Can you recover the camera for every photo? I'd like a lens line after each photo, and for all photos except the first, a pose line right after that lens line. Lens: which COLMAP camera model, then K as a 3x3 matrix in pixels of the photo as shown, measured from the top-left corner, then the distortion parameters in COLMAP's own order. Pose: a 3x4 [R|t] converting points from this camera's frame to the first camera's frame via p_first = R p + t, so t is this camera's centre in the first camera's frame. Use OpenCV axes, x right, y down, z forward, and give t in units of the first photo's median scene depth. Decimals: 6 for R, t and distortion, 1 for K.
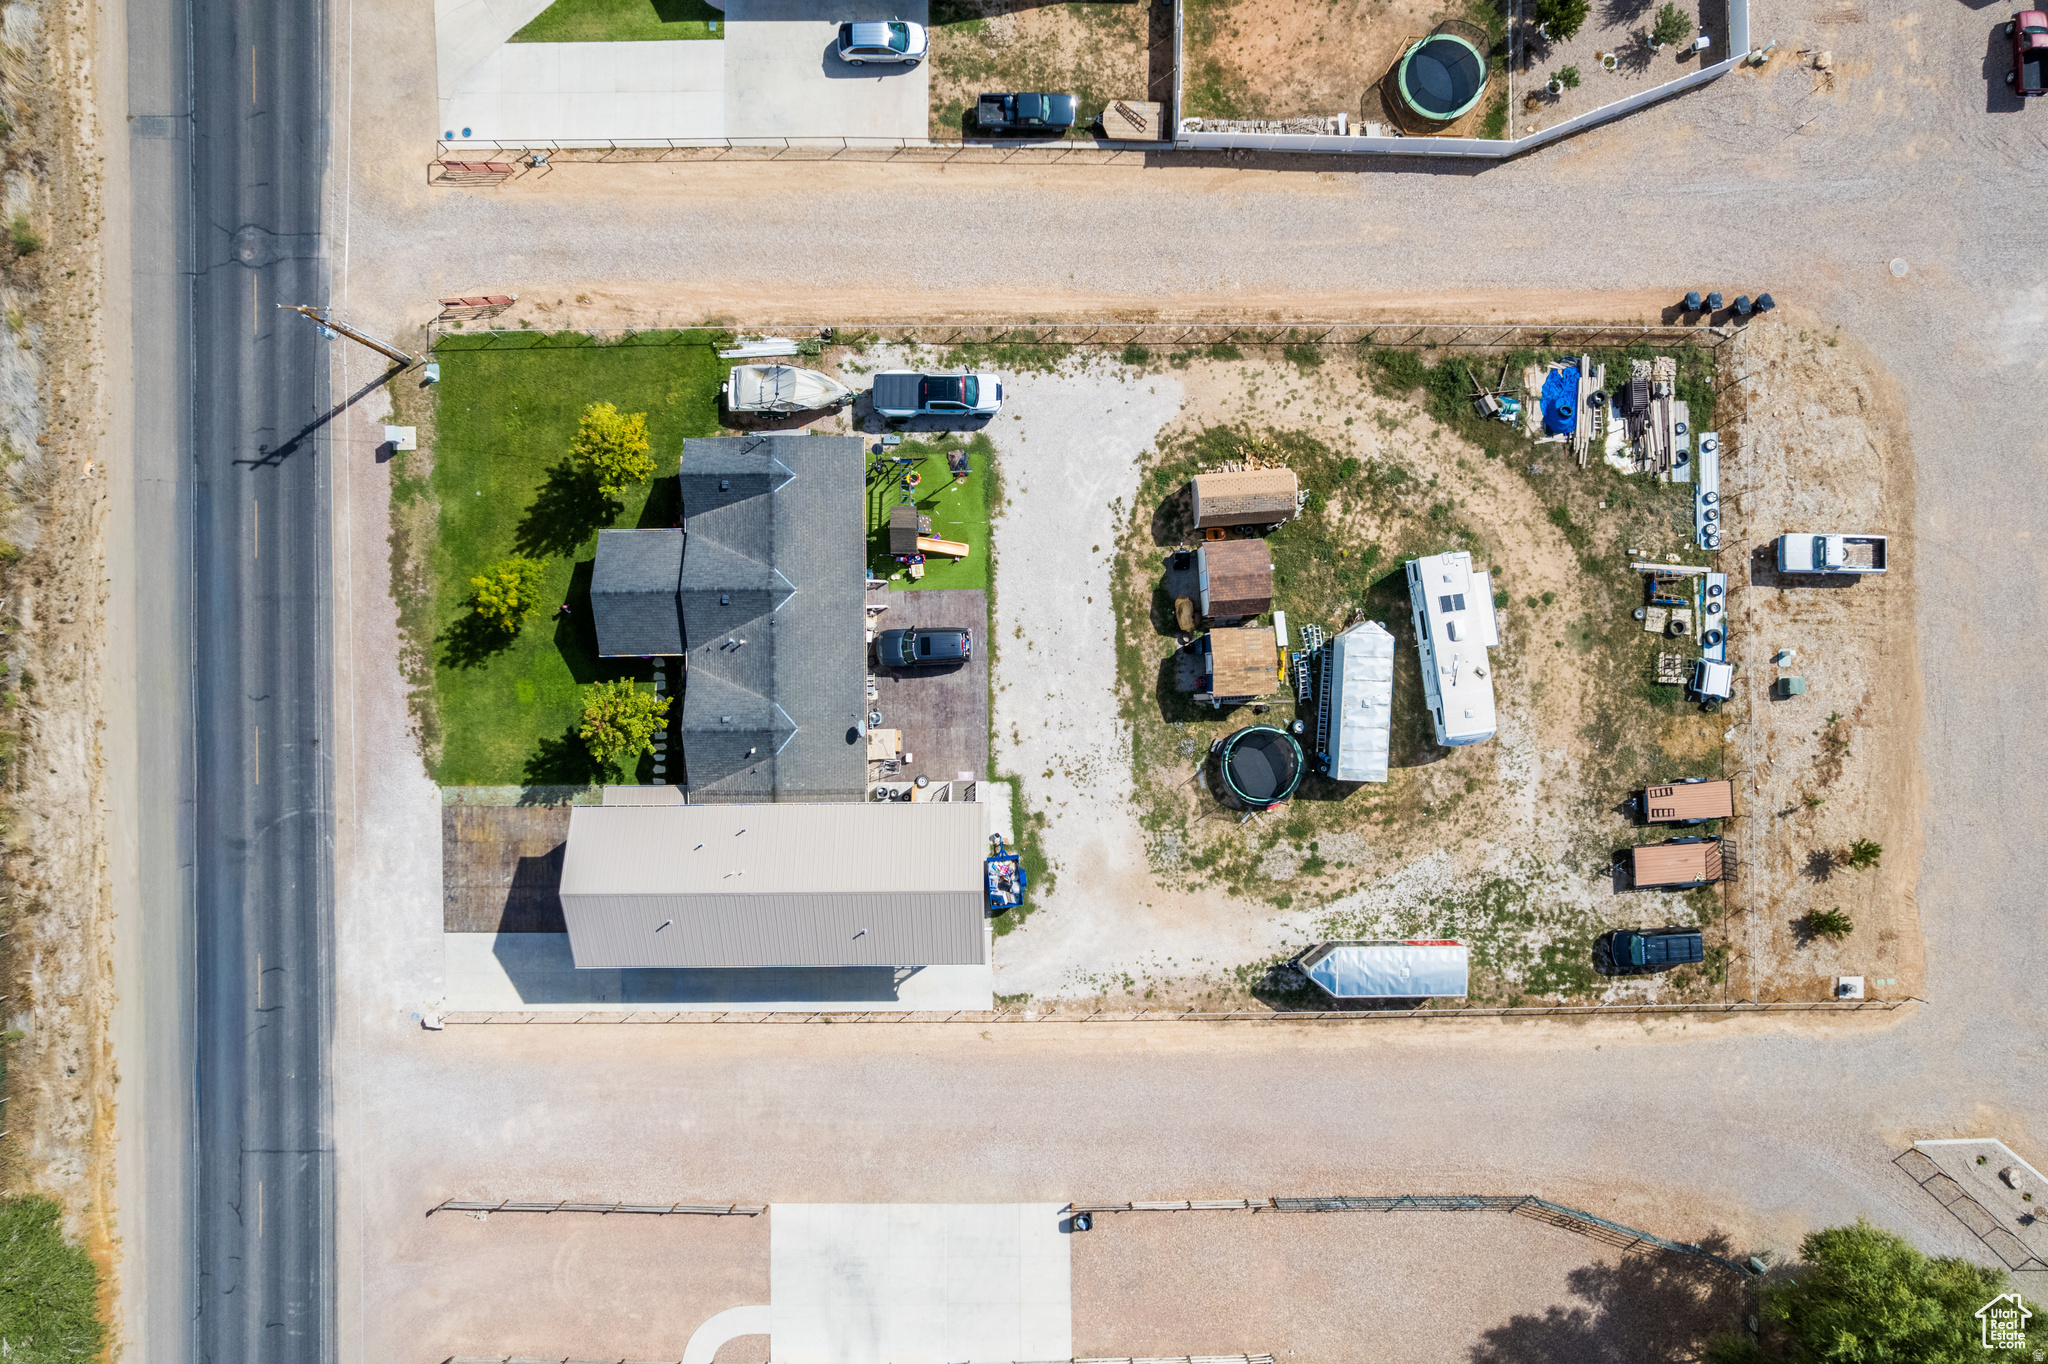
lens RADIAL K [[1311.2, 0, 1035.9], [0, 1311.2, 686.9], [0, 0, 1]] dist [-0.075095, 0.069786]
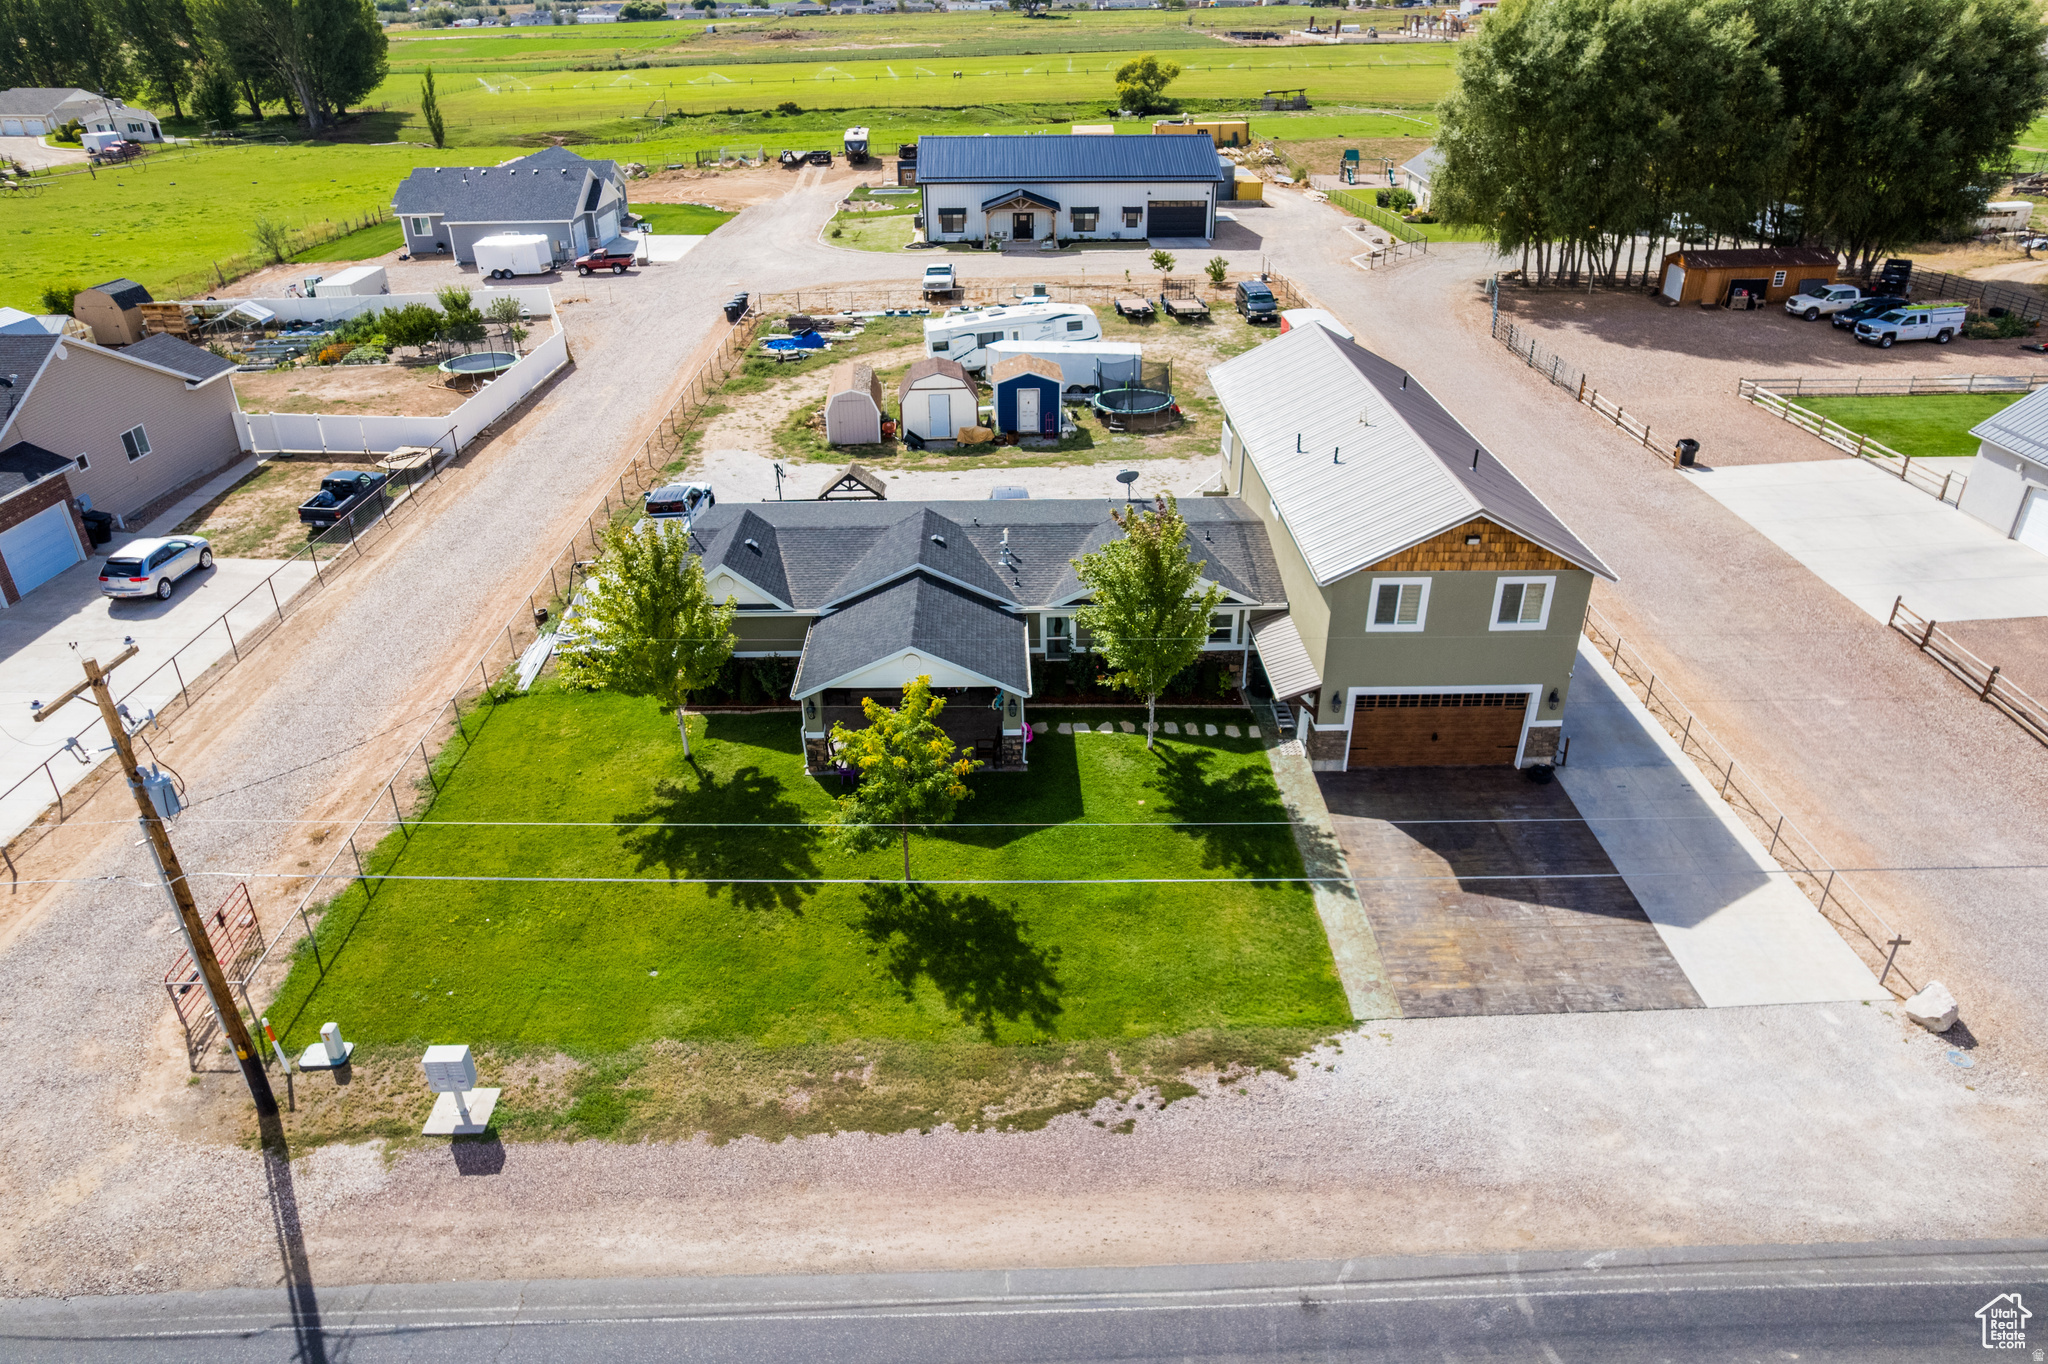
lens RADIAL K [[1311.2, 0, 1028.8], [0, 1311.2, 697.6], [0, 0, 1]] dist [-0.075095, 0.069786]
pose [[-0.013105, -0.493431, 0.869686, -0.759968], [0.999855, -0.015945, 0.006020, -0.025969], [0.010897, 0.869639, 0.493568, 0.707781]]
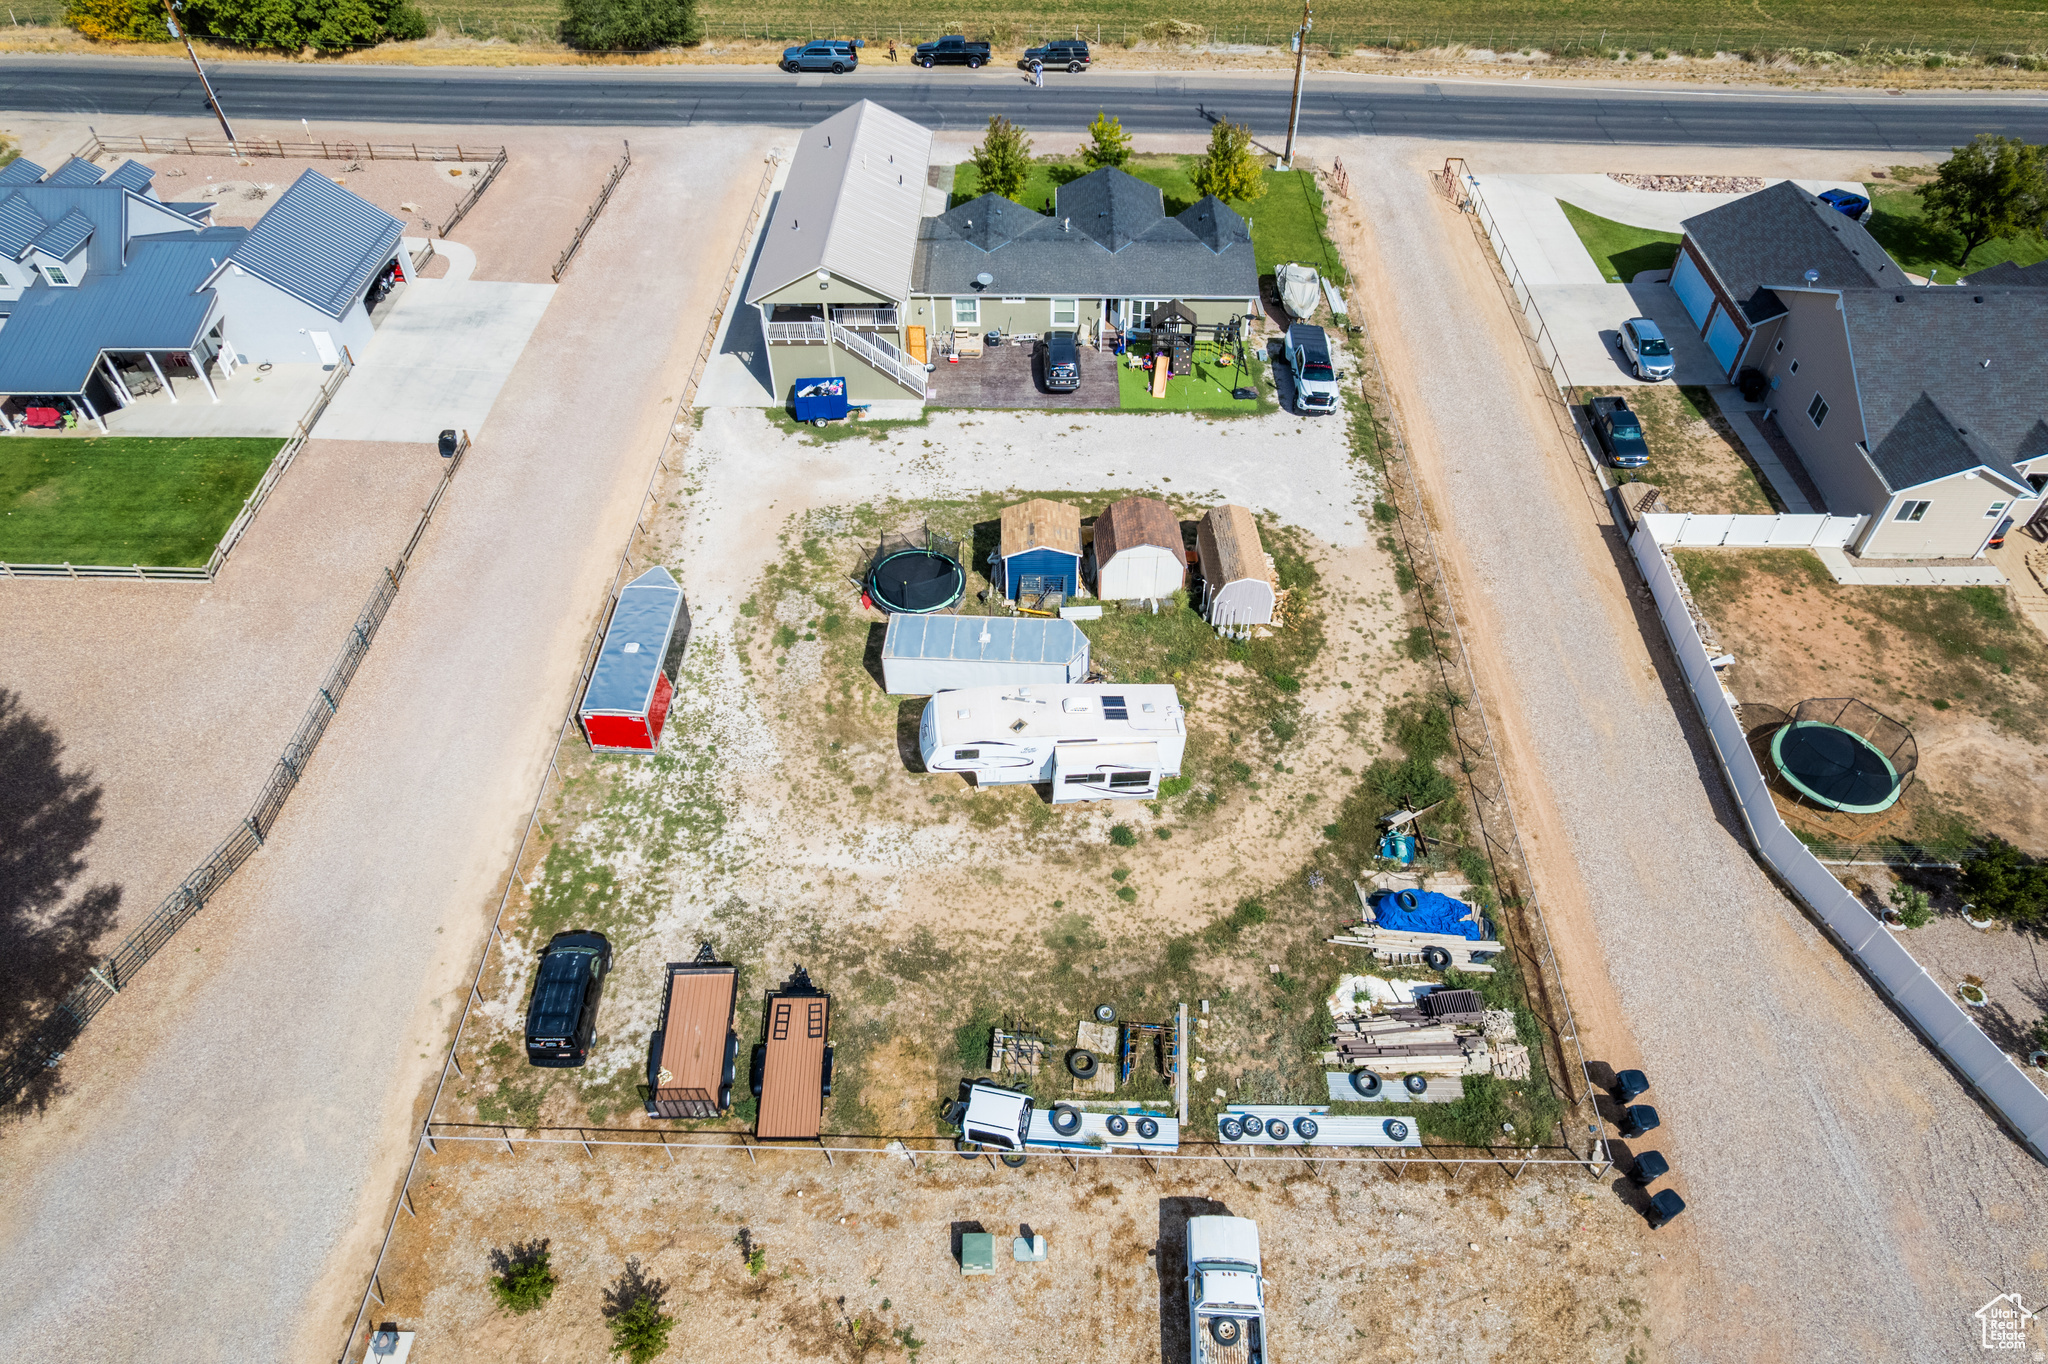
lens RADIAL K [[1311.2, 0, 1034.3], [0, 1311.2, 695.8], [0, 0, 1]] dist [-0.075095, 0.069786]
pose [[-0.023234, 0.717711, -0.695953, 0.797700], [-0.999708, -0.021341, 0.011367, -0.025938], [-0.006694, 0.696014, 0.717997, 0.445495]]
